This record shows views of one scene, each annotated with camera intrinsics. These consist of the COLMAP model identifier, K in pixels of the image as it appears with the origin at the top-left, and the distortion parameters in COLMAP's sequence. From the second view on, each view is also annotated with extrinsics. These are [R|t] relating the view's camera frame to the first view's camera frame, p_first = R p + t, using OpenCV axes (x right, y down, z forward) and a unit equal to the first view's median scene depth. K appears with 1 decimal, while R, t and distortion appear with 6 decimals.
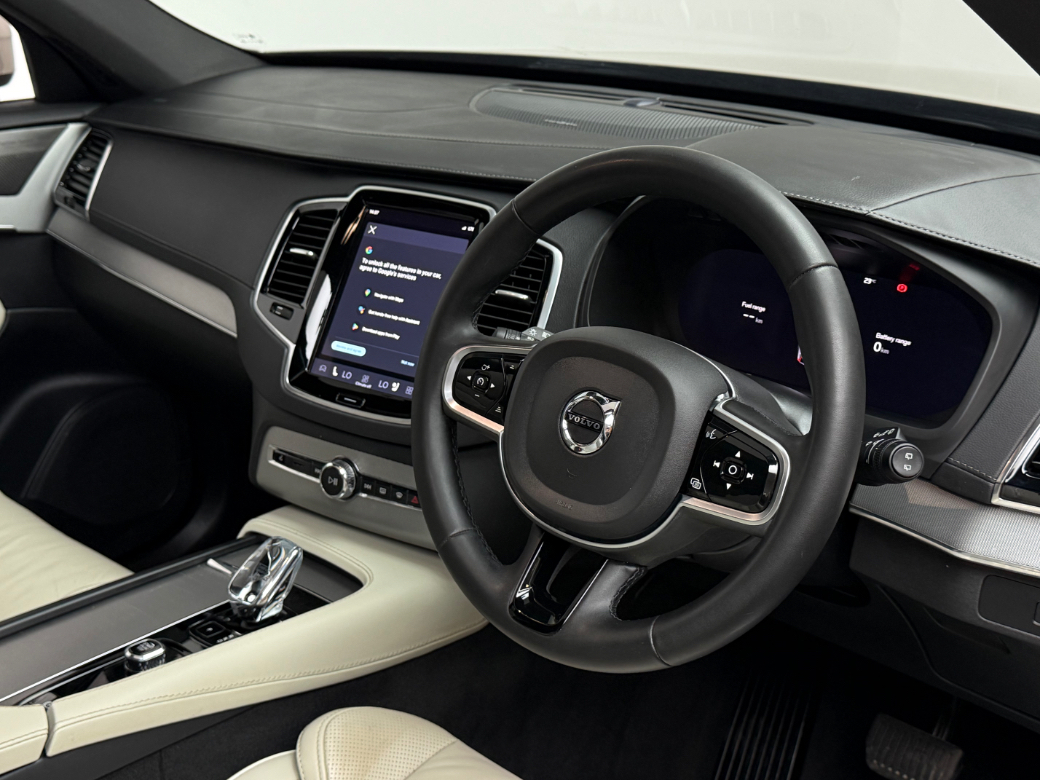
lens RADIAL K [[1244.8, 0, 522.3], [0, 1244.8, 394.0], [0, 0, 1]] dist [0.013900, 0.000000]
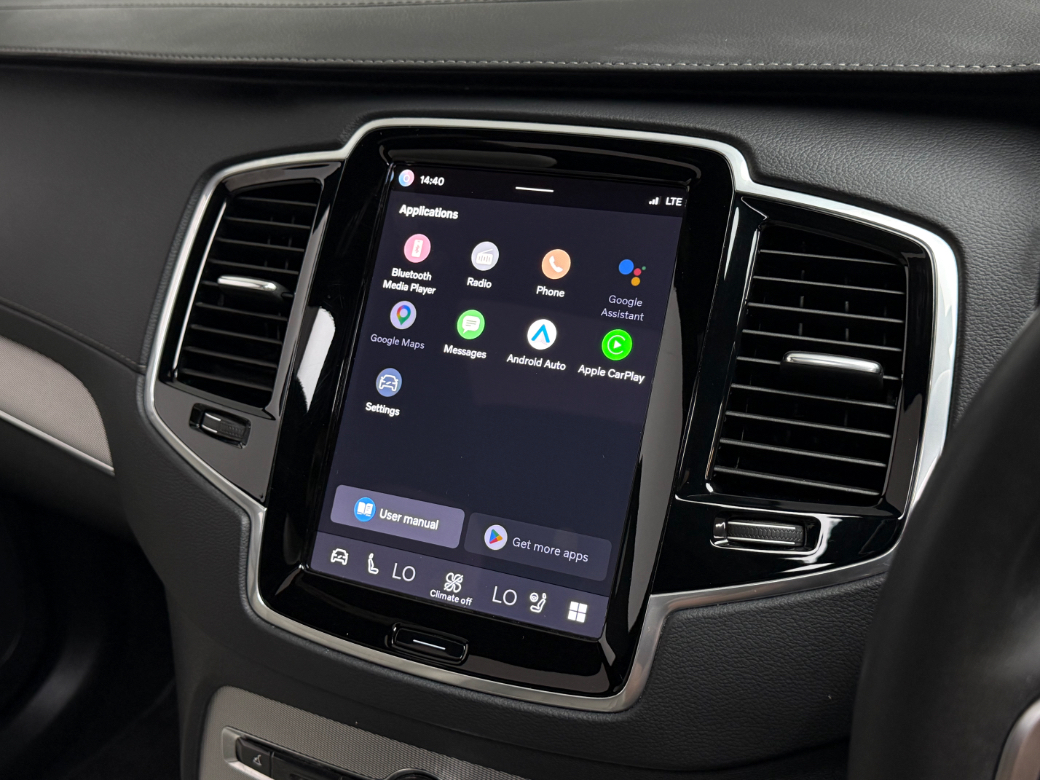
lens RADIAL K [[1189.4, 0, 516.9], [0, 1189.4, 387.6], [0, 0, 1]] dist [0.022118, 0.000000]
pose [[0.986385, -0.107882, 0.124121, -0.140657], [0.099817, 0.992577, 0.069477, -0.097962], [-0.130695, -0.056142, 0.989832, 0.575941]]
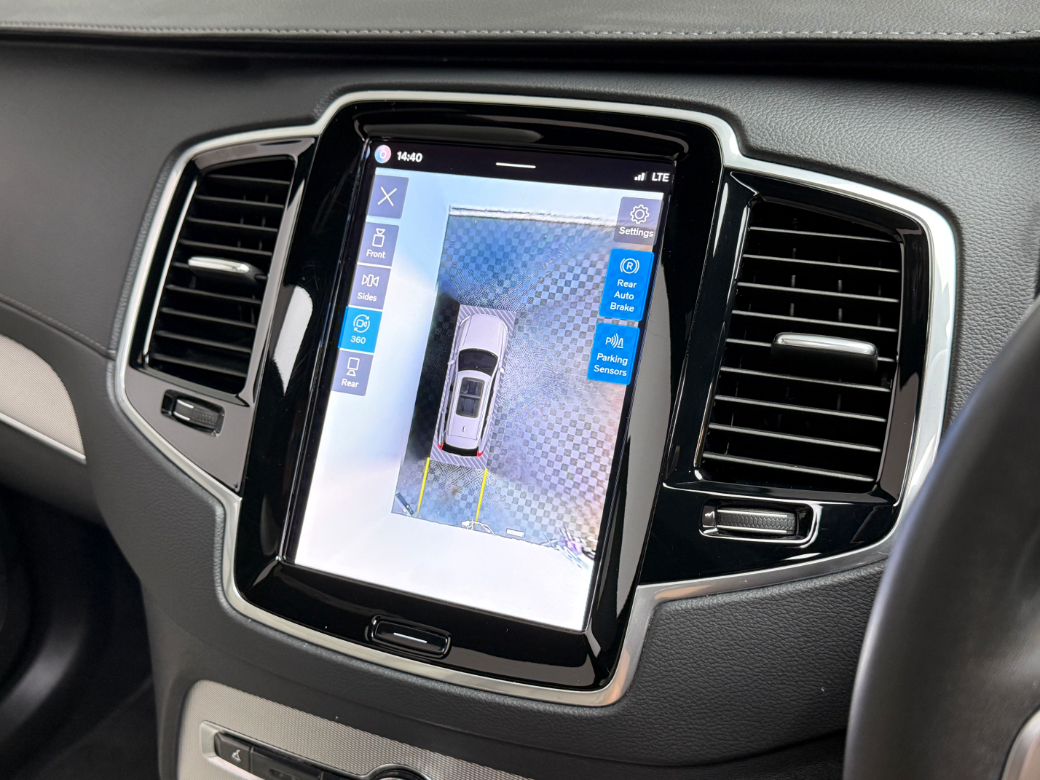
lens RADIAL K [[1189.4, 0, 517.6], [0, 1189.4, 396.1], [0, 0, 1]] dist [0.022118, 0.000000]
pose [[0.984418, -0.118884, 0.129570, -0.136218], [0.106760, 0.989559, 0.096830, -0.099064], [-0.139728, -0.081489, 0.986831, 0.588630]]
